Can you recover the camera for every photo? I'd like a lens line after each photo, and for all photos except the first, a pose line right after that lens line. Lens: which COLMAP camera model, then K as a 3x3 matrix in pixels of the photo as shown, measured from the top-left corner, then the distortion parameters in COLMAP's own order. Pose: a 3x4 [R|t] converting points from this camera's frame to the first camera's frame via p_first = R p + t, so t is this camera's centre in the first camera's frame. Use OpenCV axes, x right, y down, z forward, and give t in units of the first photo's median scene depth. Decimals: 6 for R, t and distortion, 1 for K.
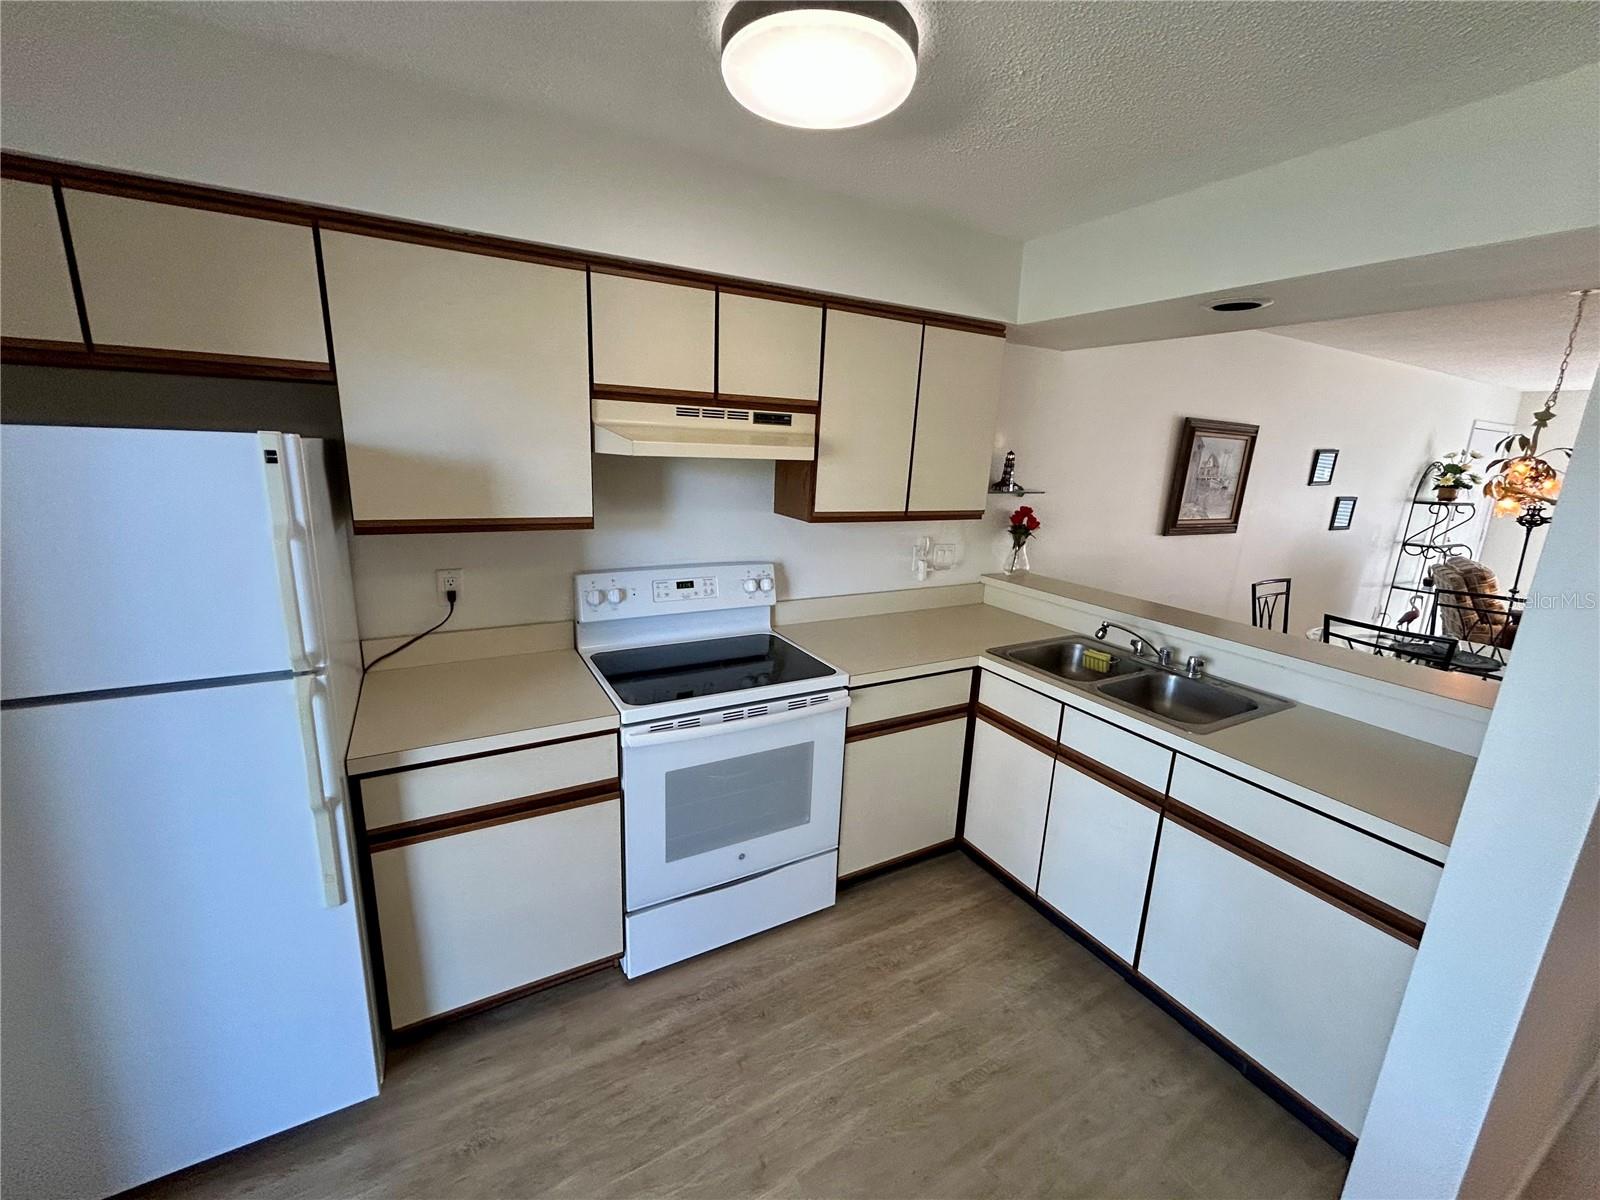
lens RADIAL K [[650.3, 0, 801.0], [0, 650.3, 598.2], [0, 0, 1]] dist [-0.004826, 0.002789]
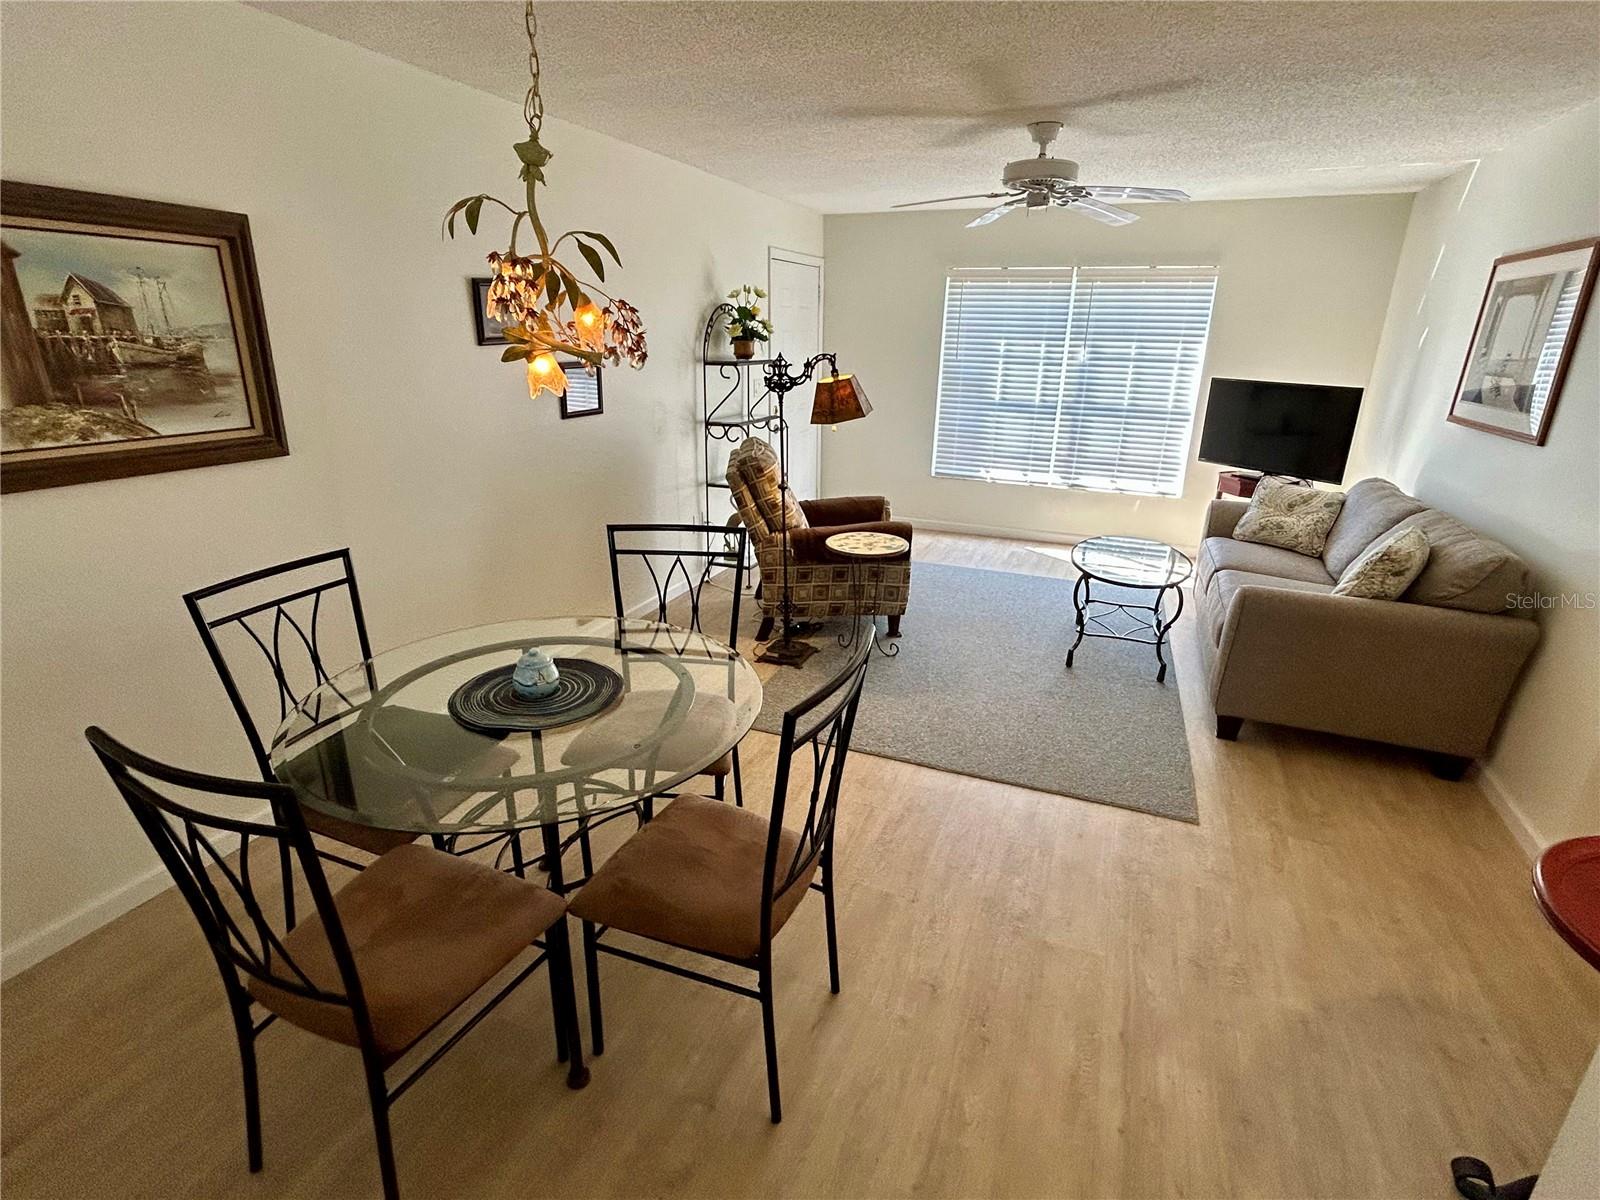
lens RADIAL K [[789.3, 0, 795.2], [0, 789.3, 597.7], [0, 0, 1]] dist [-0.000530, 0.000320]
pose [[0.788866, -0.228549, 0.570487, 1.133382], [0.160113, 0.972652, 0.168262, -0.068120], [-0.593341, -0.041394, 0.803886, 0.575188]]
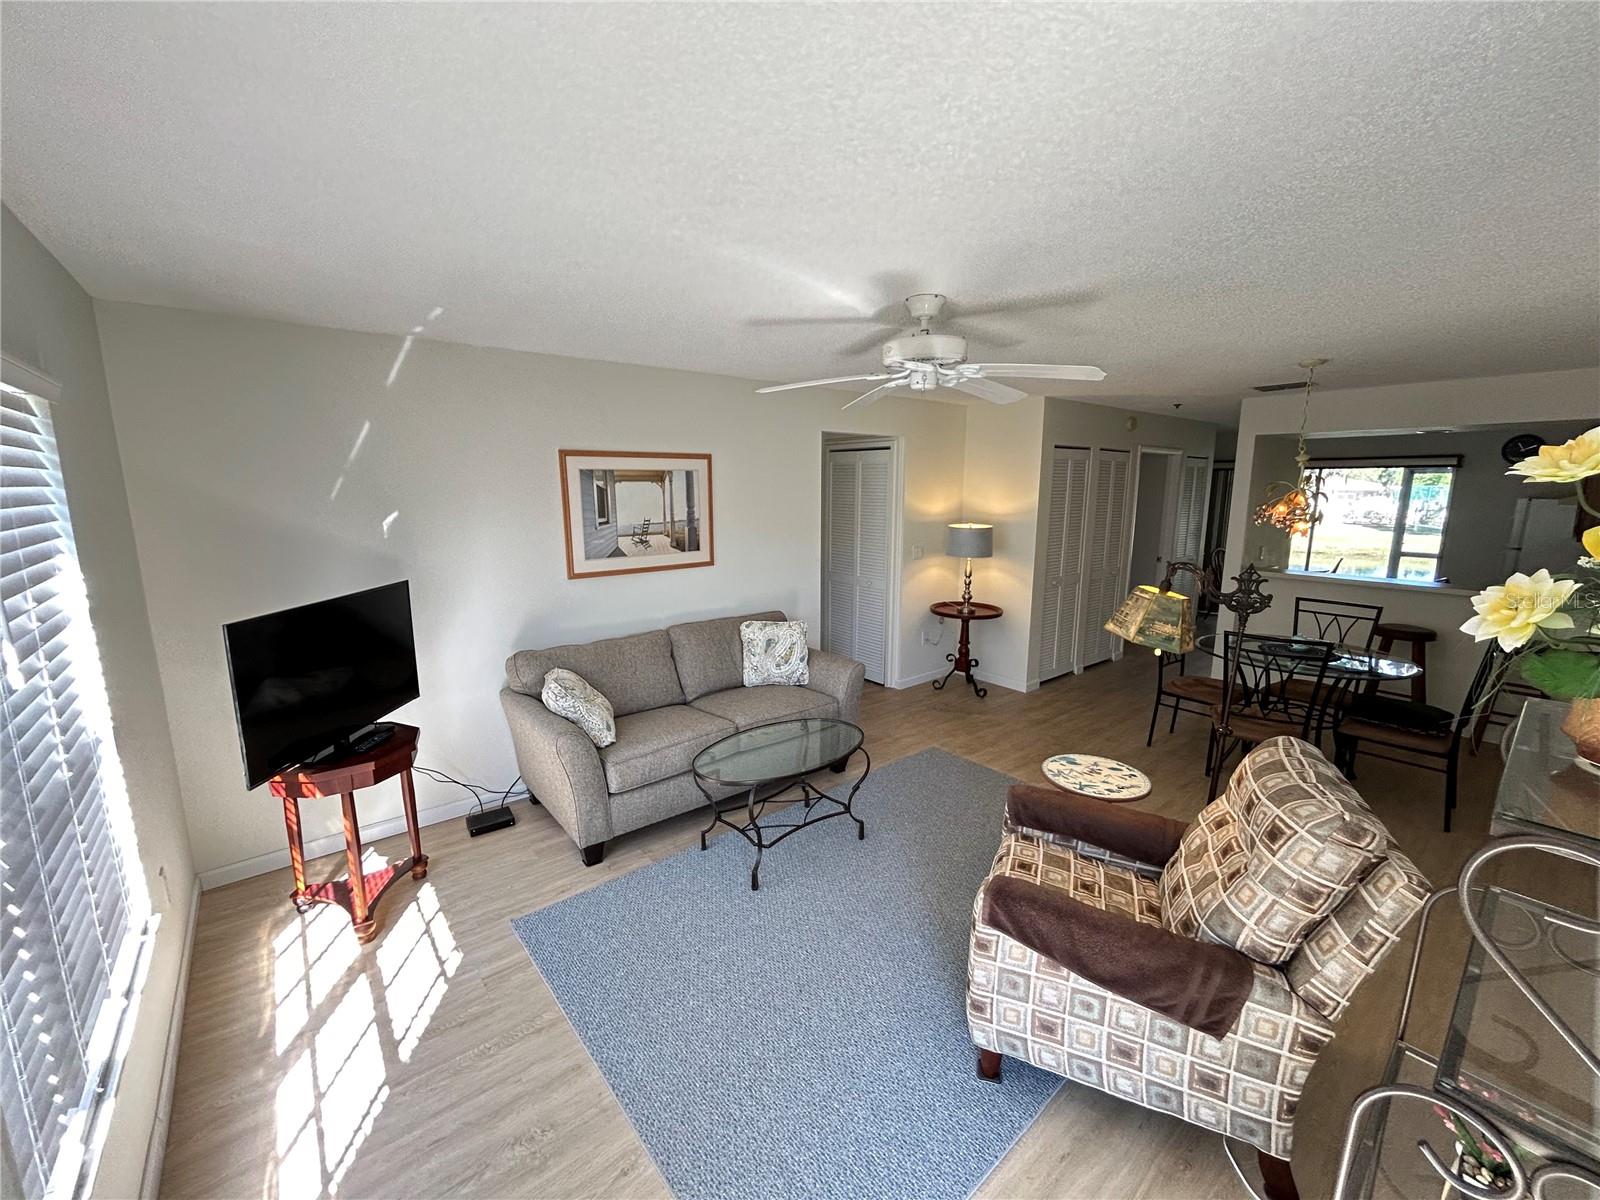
lens RADIAL K [[650.3, 0, 800.6], [0, 650.3, 604.4], [0, 0, 1]] dist [-0.004826, 0.002789]
pose [[-0.984086, -0.009891, -0.177418, 2.926526], [-0.080454, 0.915048, 0.395238, -0.547395], [0.158437, 0.403223, -0.901282, 2.634418]]
